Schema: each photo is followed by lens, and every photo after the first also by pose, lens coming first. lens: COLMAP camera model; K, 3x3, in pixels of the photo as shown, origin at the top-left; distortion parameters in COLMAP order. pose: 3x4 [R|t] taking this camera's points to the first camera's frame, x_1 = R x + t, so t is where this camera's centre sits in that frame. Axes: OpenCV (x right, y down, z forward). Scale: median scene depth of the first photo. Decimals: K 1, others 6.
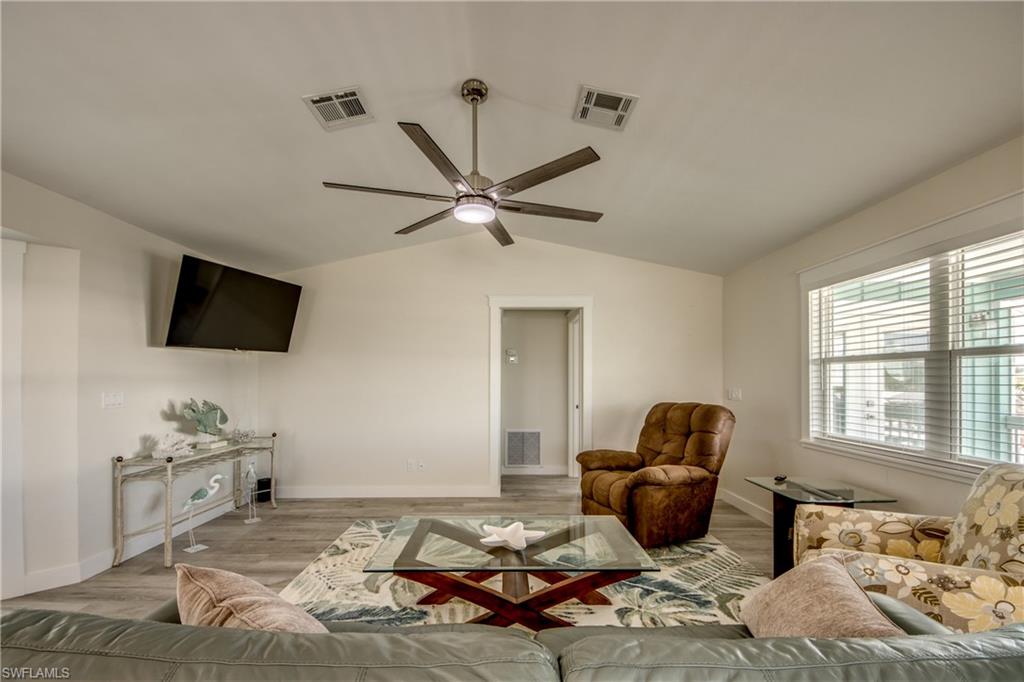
lens RADIAL K [[432.8, 0, 499.4], [0, 432.8, 369.6], [0, 0, 1]] dist [0.024083, -0.003420]
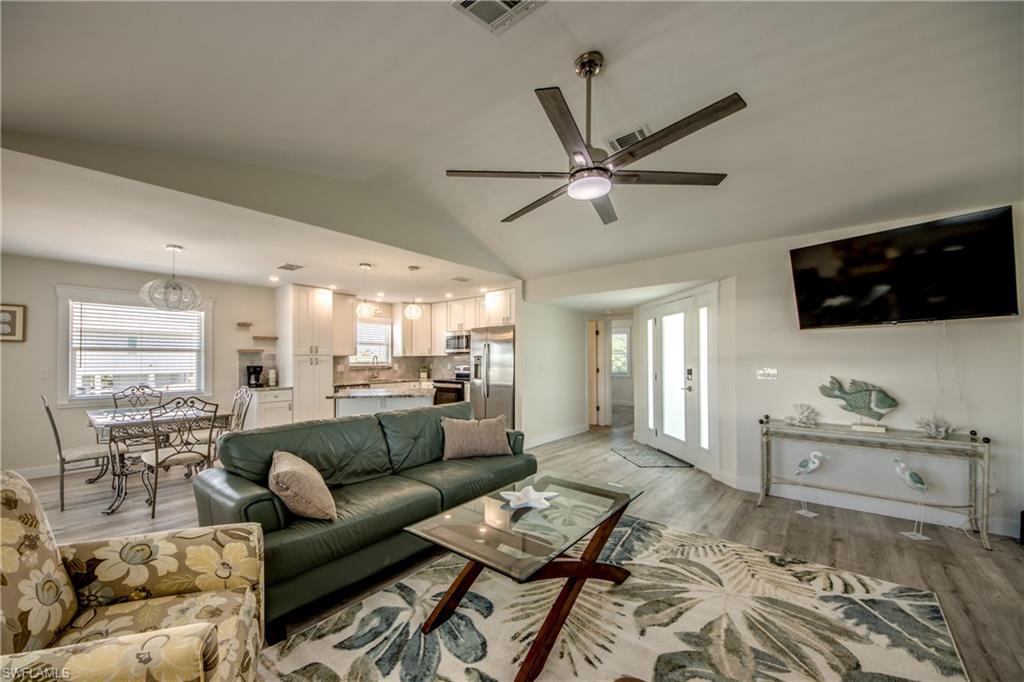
lens RADIAL K [[392.4, 0, 506.7], [0, 392.4, 363.1], [0, 0, 1]] dist [0.014295, -0.012322]
pose [[-0.626385, 0.008098, -0.779472, 0.549320], [0.016482, 0.999860, -0.002857, 0.023026], [0.779340, -0.014637, -0.626431, 1.039384]]
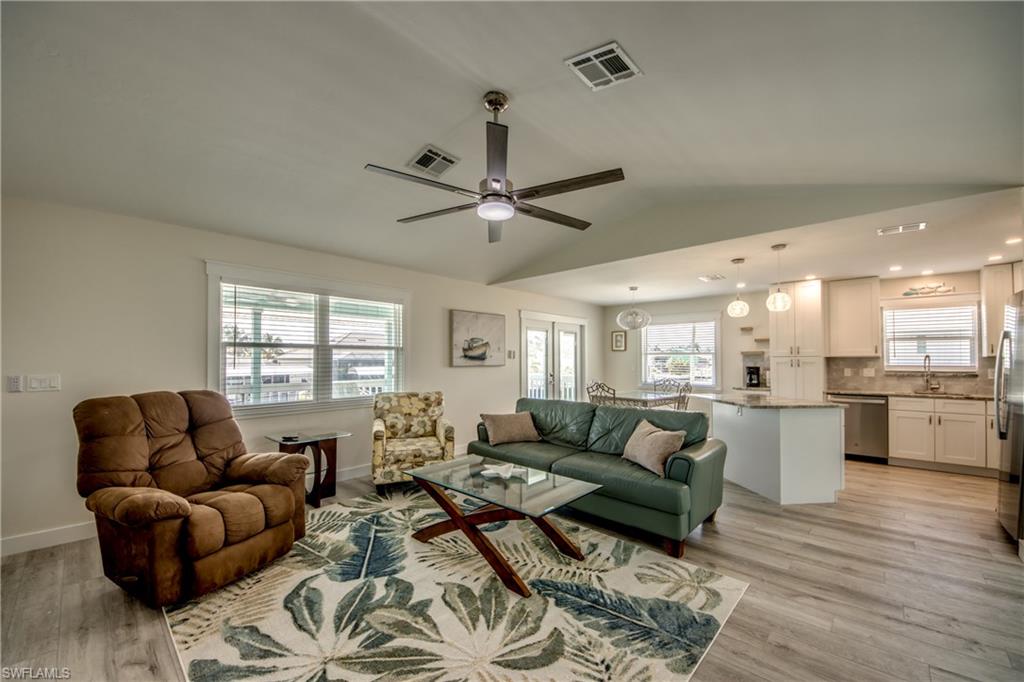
lens RADIAL K [[392.4, 0, 512.4], [0, 392.4, 358.5], [0, 0, 1]] dist [0.014295, -0.012322]
pose [[-0.738569, -0.003047, 0.674171, -0.562329], [-0.016513, 0.999772, -0.013572, 0.017093], [-0.673976, -0.021156, -0.738450, 1.267877]]
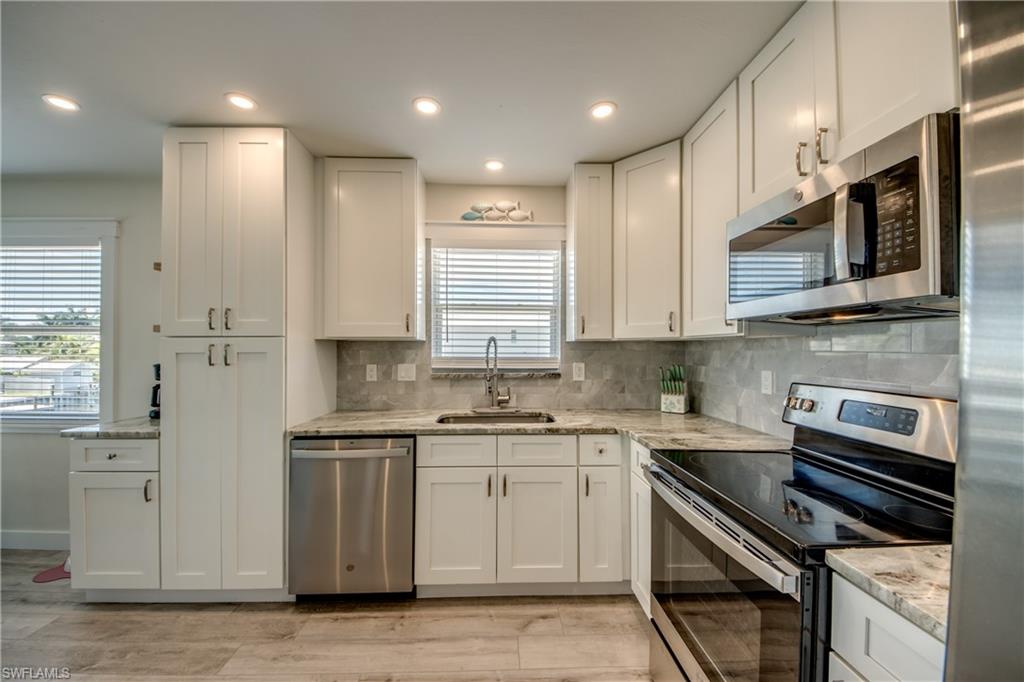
lens RADIAL K [[392.4, 0, 494.4], [0, 392.4, 347.4], [0, 0, 1]] dist [0.014295, -0.012322]
pose [[-0.999459, -0.005018, -0.032490, -0.704231], [-0.004383, 0.999799, -0.019582, -0.007658], [0.032581, -0.019429, -0.999280, -0.197969]]
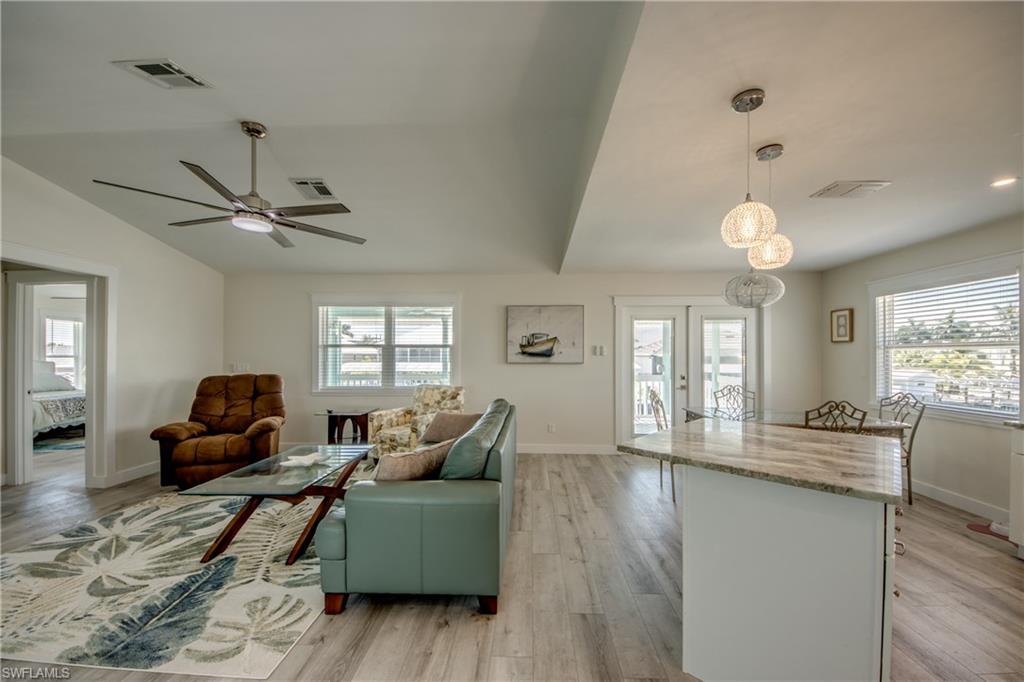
lens RADIAL K [[392.4, 0, 526.4], [0, 392.4, 351.4], [0, 0, 1]] dist [0.014295, -0.012322]
pose [[0.016110, 0.008245, 0.999836, -0.881100], [-0.022487, 0.999716, -0.007881, -0.004079], [-0.999617, -0.022357, 0.016291, 0.142433]]
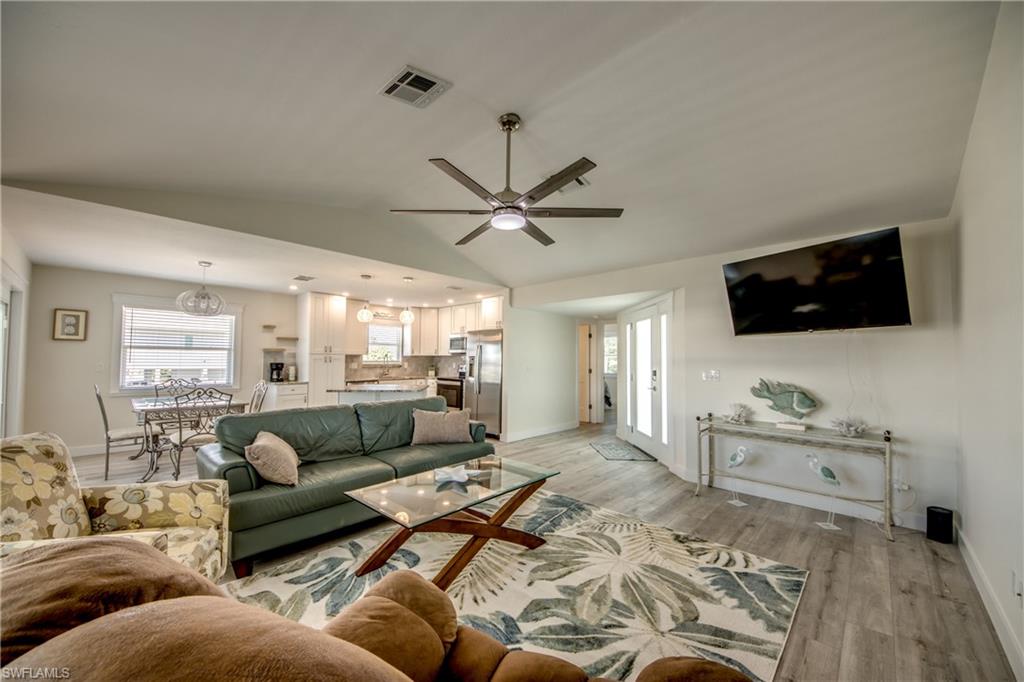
lens RADIAL K [[392.4, 0, 513.1], [0, 392.4, 347.3], [0, 0, 1]] dist [0.014295, -0.012322]
pose [[-0.678462, -0.029207, -0.734055, 0.529571], [0.005093, 0.998998, -0.044456, 0.026421], [0.734618, -0.033900, -0.677633, 1.287945]]
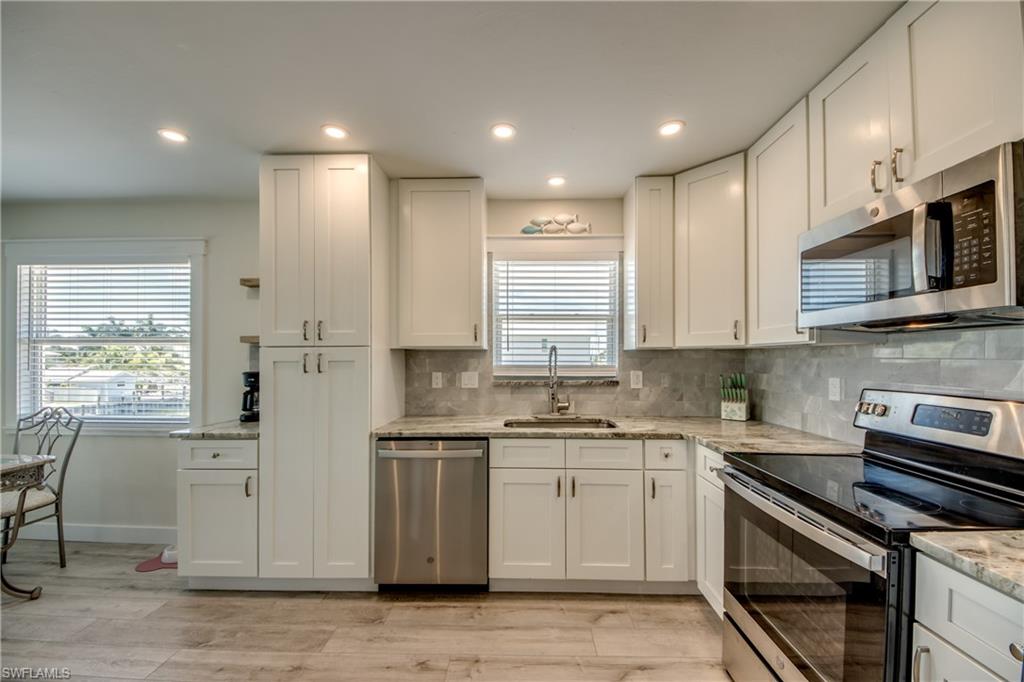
lens RADIAL K [[392.4, 0, 514.4], [0, 392.4, 356.8], [0, 0, 1]] dist [0.014295, -0.012322]
pose [[-0.999768, -0.002040, 0.021463, -0.665173], [-0.002439, 0.999824, -0.018597, -0.005848], [-0.021422, -0.018645, -0.999597, -0.168857]]
